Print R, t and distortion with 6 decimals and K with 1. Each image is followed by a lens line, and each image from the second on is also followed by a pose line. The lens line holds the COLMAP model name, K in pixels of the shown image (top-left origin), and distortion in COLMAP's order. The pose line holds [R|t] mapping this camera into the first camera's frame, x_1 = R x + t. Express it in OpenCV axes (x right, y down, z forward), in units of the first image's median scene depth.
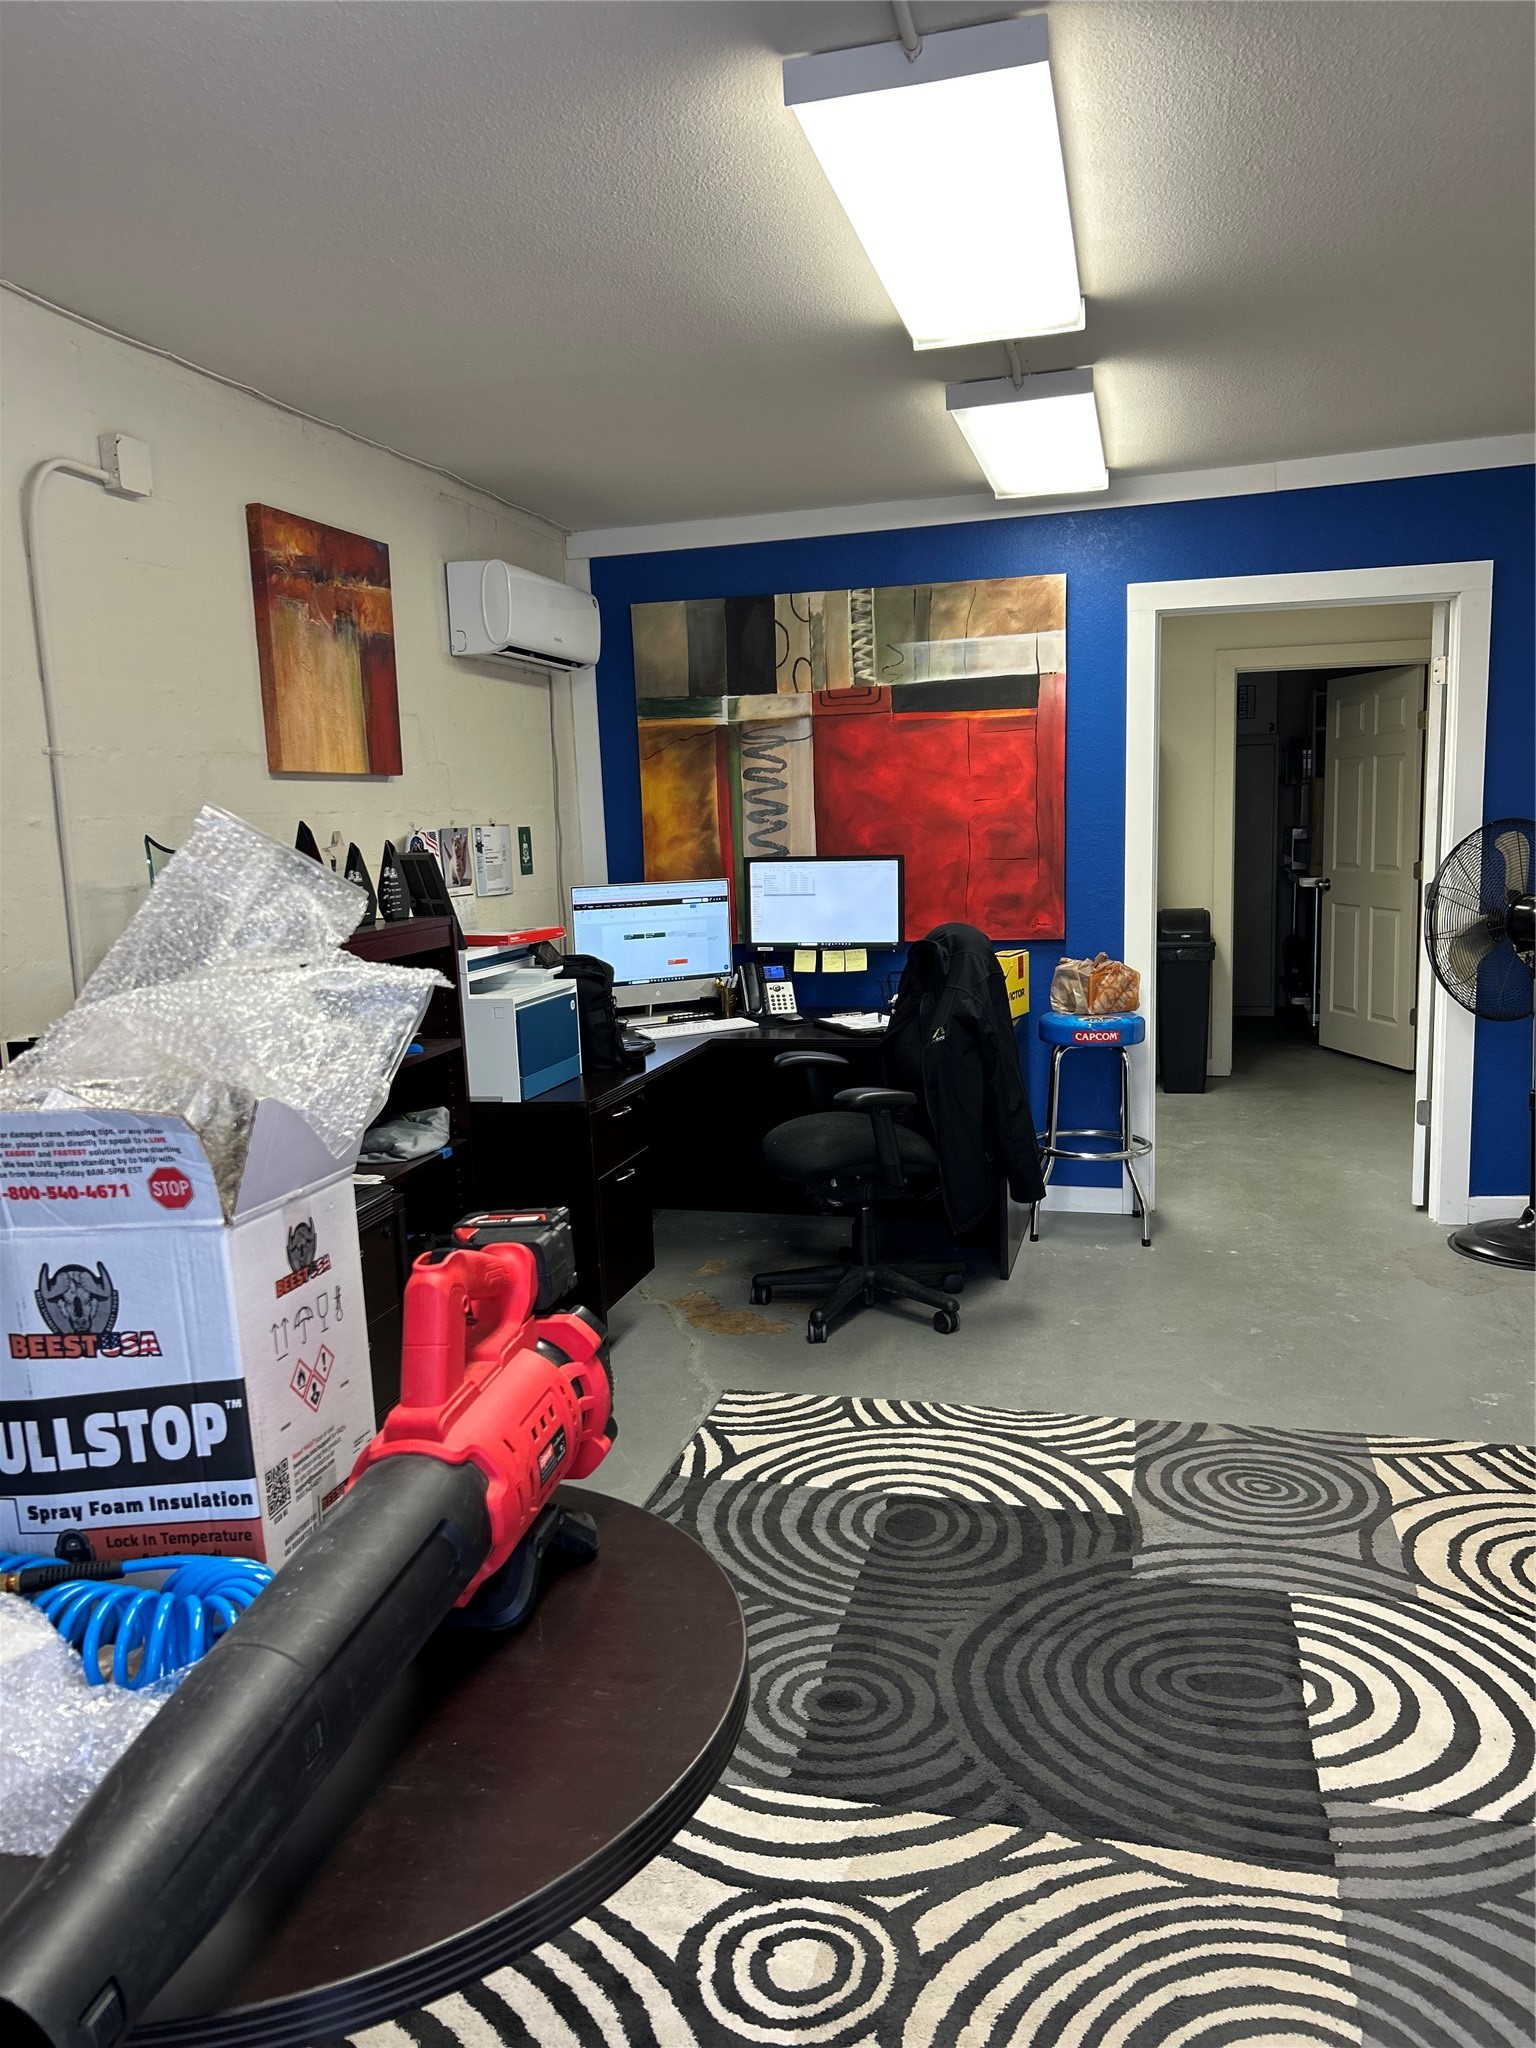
lens RADIAL K [[1575.7, 0, 768.0], [0, 1575.7, 1024.0], [0, 0, 1]] dist [0.140680, 0.002120]
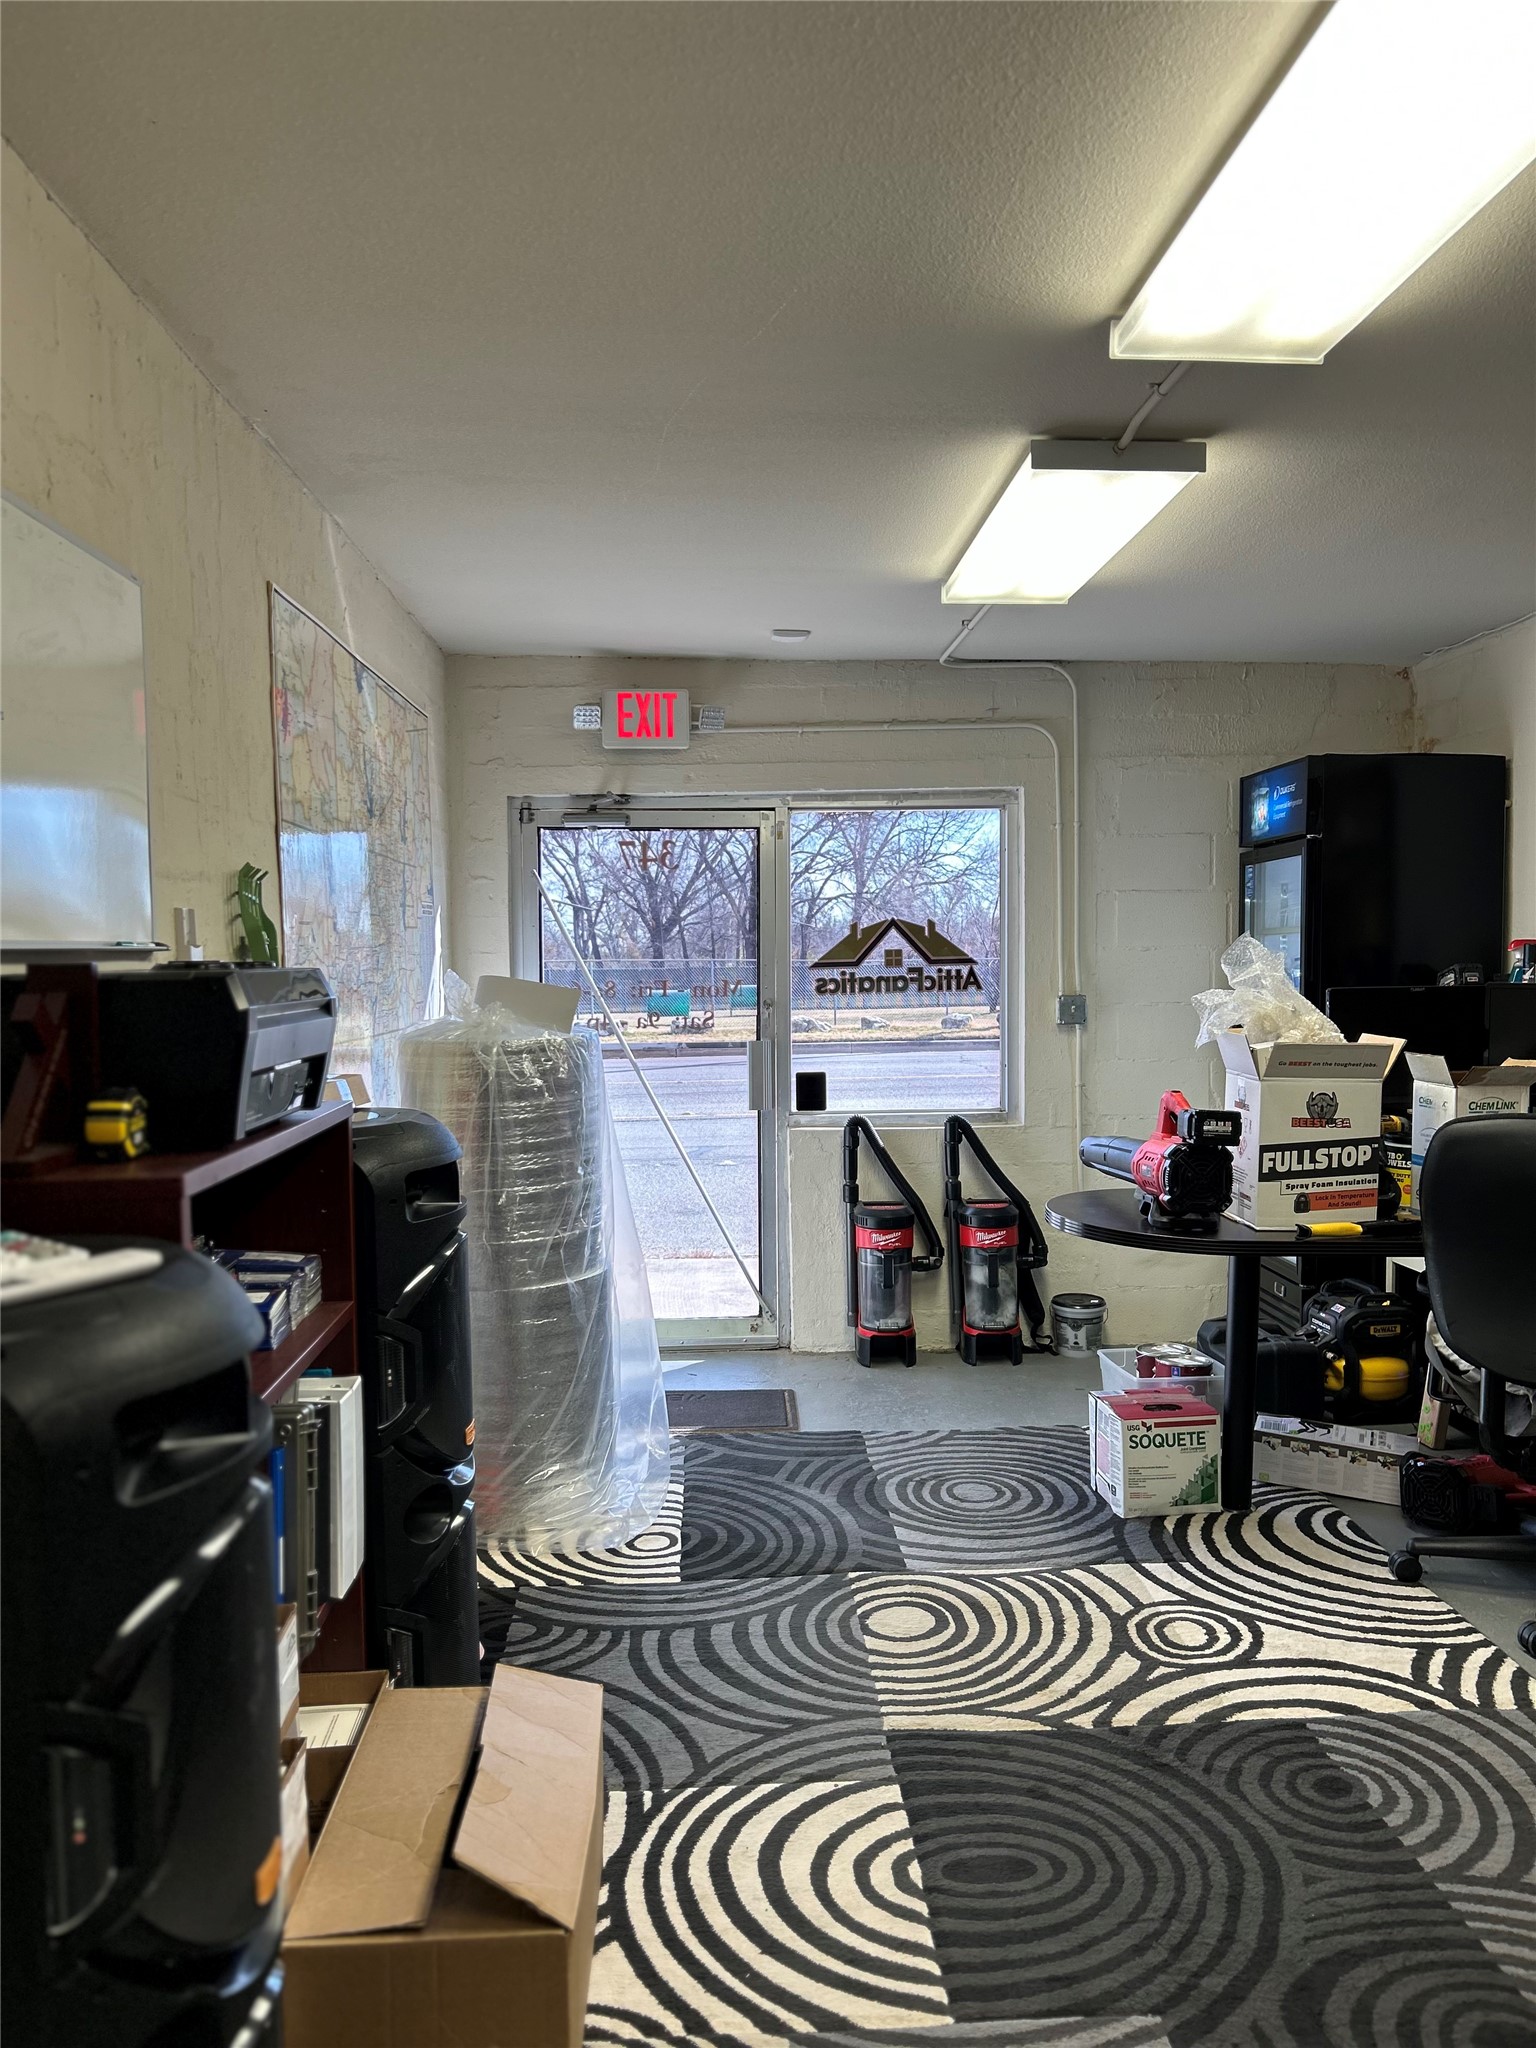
lens RADIAL K [[1549.3, 0, 768.0], [0, 1549.3, 1024.0], [0, 0, 1]] dist [0.060541, -0.064311]
pose [[-0.958635, 0.047296, -0.280683, 0.772625], [-0.004396, 0.983521, 0.180741, -0.285889], [0.284606, 0.174499, -0.942629, 2.094464]]
